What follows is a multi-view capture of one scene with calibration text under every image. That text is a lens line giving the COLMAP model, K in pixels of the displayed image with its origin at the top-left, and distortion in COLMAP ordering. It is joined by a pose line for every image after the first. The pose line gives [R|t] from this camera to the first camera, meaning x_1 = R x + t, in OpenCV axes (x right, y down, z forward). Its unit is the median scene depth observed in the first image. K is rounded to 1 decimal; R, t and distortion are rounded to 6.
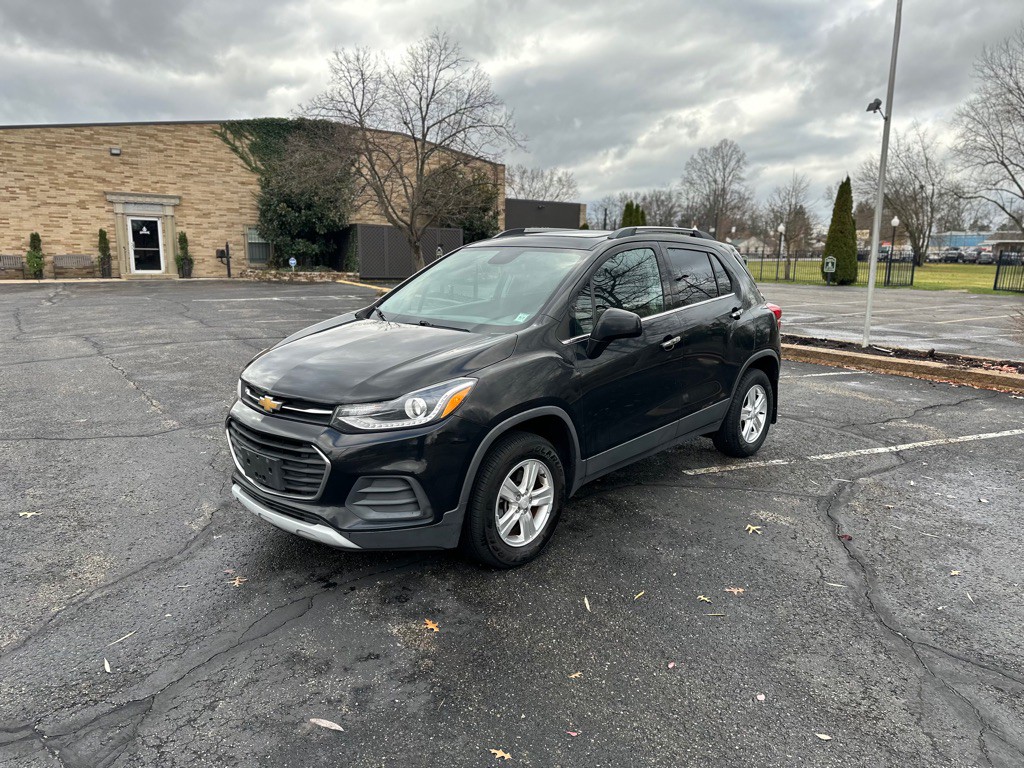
lens RADIAL K [[715.0, 0, 517.3], [0, 715.0, 398.2], [0, 0, 1]] dist [0.025023, -0.030185]
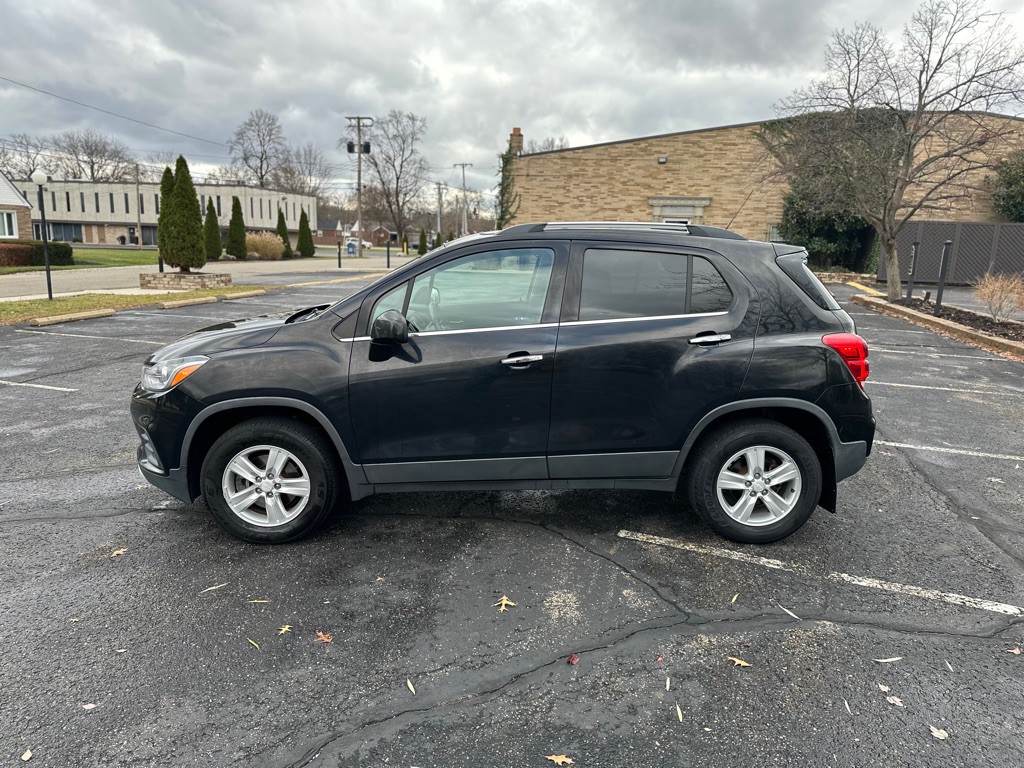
lens RADIAL K [[741.7, 0, 532.0], [0, 741.7, 384.6], [0, 0, 1]] dist [-0.007083, -0.003297]
pose [[0.714994, 0.130115, -0.686916, 0.134488], [-0.145855, 0.988670, 0.035456, -0.012810], [0.683747, 0.074840, 0.725871, 0.061756]]
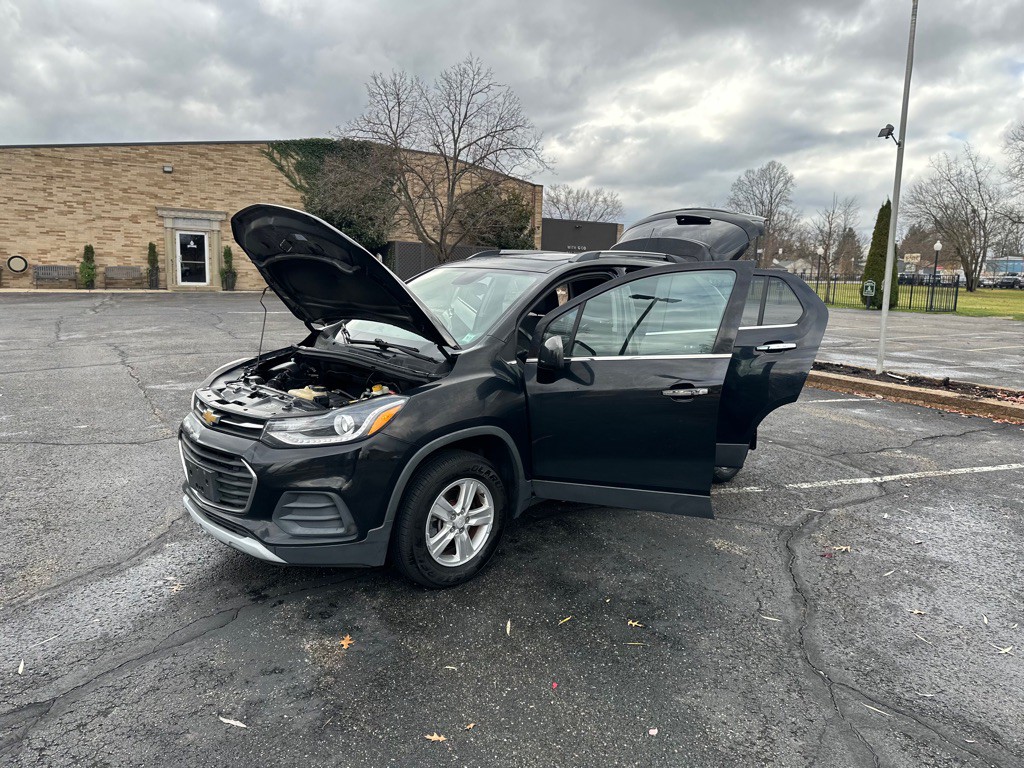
lens RADIAL K [[711.9, 0, 519.1], [0, 711.9, 386.2], [0, 0, 1]] dist [0.028169, -0.032644]
pose [[0.998113, 0.025472, -0.055874, 0.019095], [-0.027662, 0.998865, -0.038782, -0.001140], [0.054822, 0.040254, 0.997684, -0.000399]]
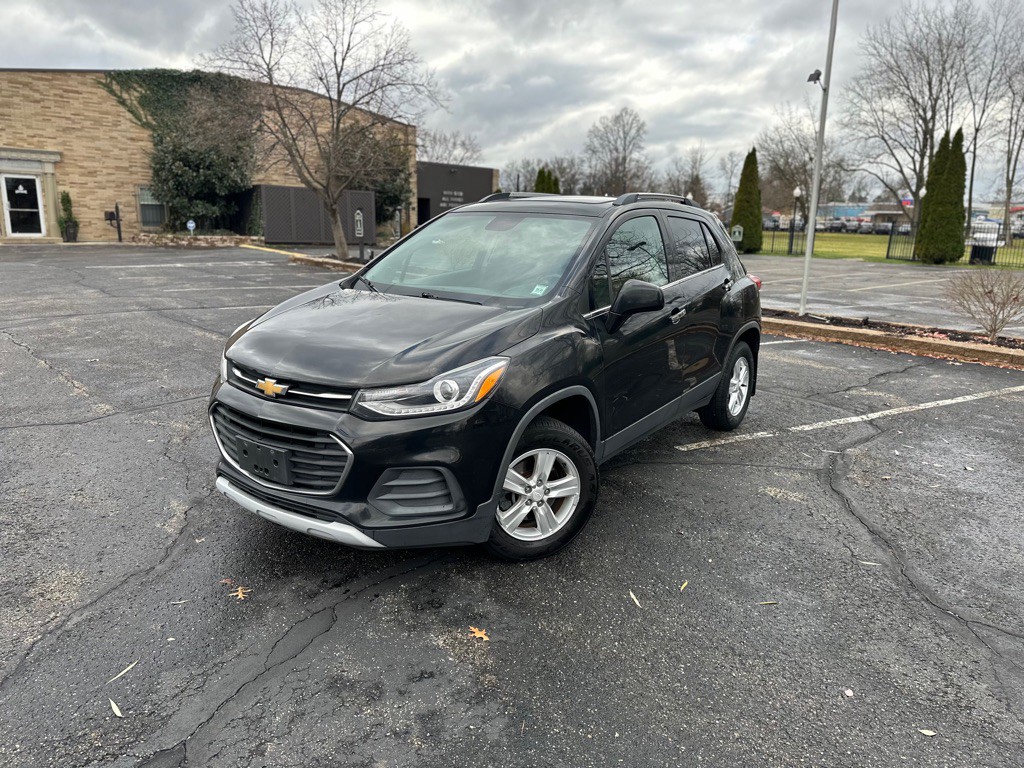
lens RADIAL K [[720.4, 0, 513.1], [0, 720.4, 387.1], [0, 0, 1]] dist [0.015139, -0.019900]
pose [[0.992123, -0.018111, 0.123951, -0.020612], [0.014492, 0.999444, 0.030038, -0.002343], [-0.124426, -0.028005, 0.991834, 0.011146]]
